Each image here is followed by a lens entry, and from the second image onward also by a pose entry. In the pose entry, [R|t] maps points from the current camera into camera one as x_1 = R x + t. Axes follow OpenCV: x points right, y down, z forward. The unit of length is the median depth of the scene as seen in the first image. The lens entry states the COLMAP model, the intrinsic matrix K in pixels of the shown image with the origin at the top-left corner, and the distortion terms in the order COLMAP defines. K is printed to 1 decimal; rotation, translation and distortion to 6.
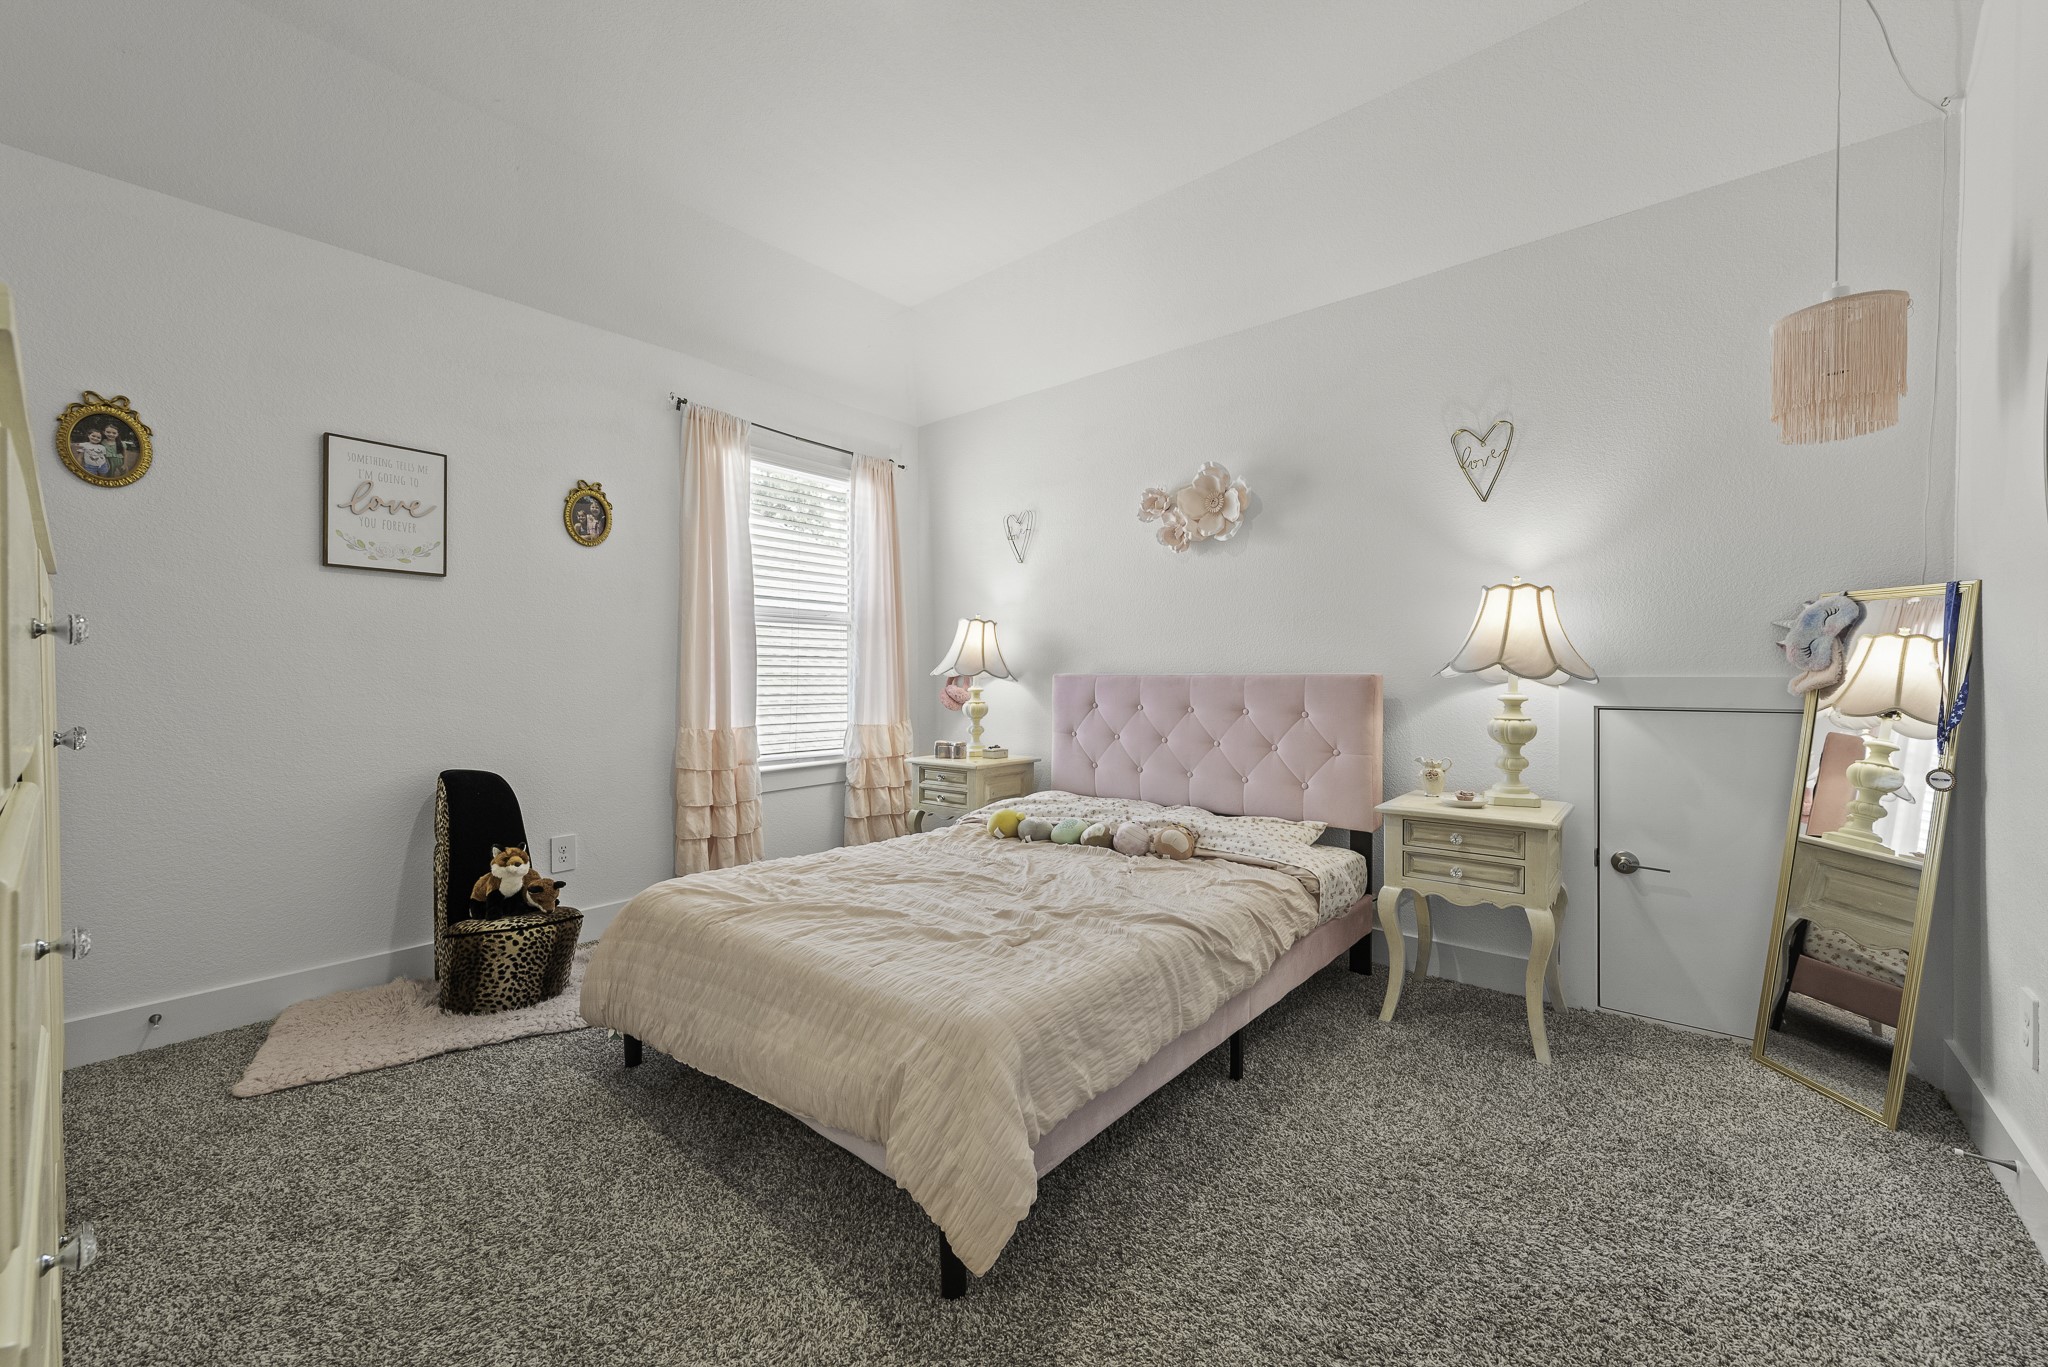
lens RADIAL K [[806.3, 0, 1023.4], [0, 806.3, 677.8], [0, 0, 1]] dist [0.011103, -0.002940]
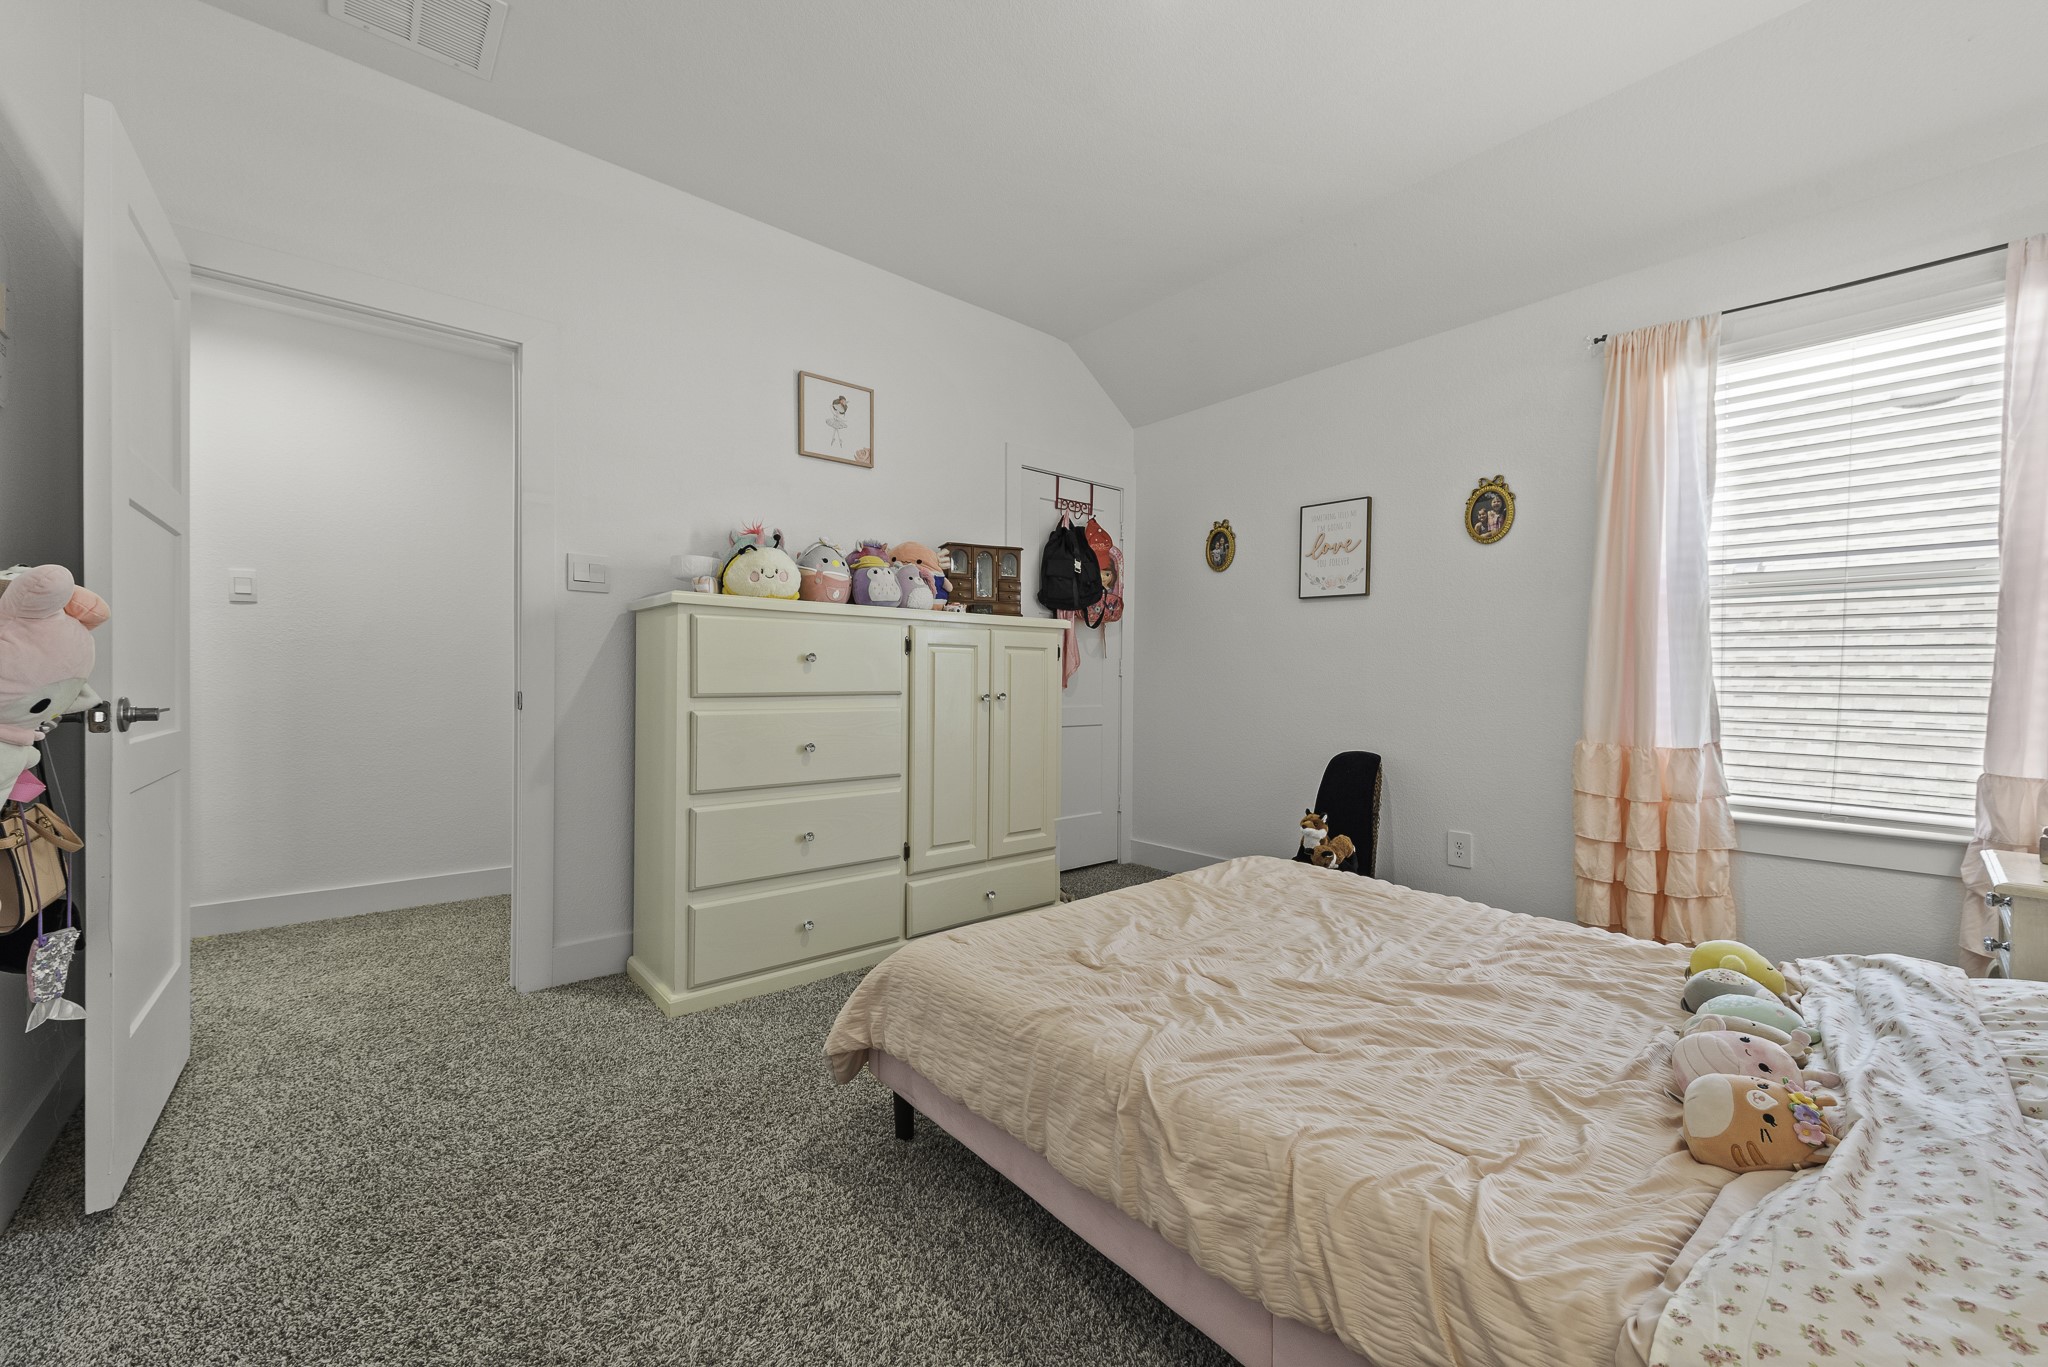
lens RADIAL K [[806.3, 0, 1029.1], [0, 806.3, 680.6], [0, 0, 1]] dist [0.011103, -0.002940]
pose [[-0.166297, 0.004709, -0.986064, 0.516347], [-0.013204, 0.999888, 0.007002, 0.003472], [0.985987, 0.014184, -0.166217, 0.612588]]
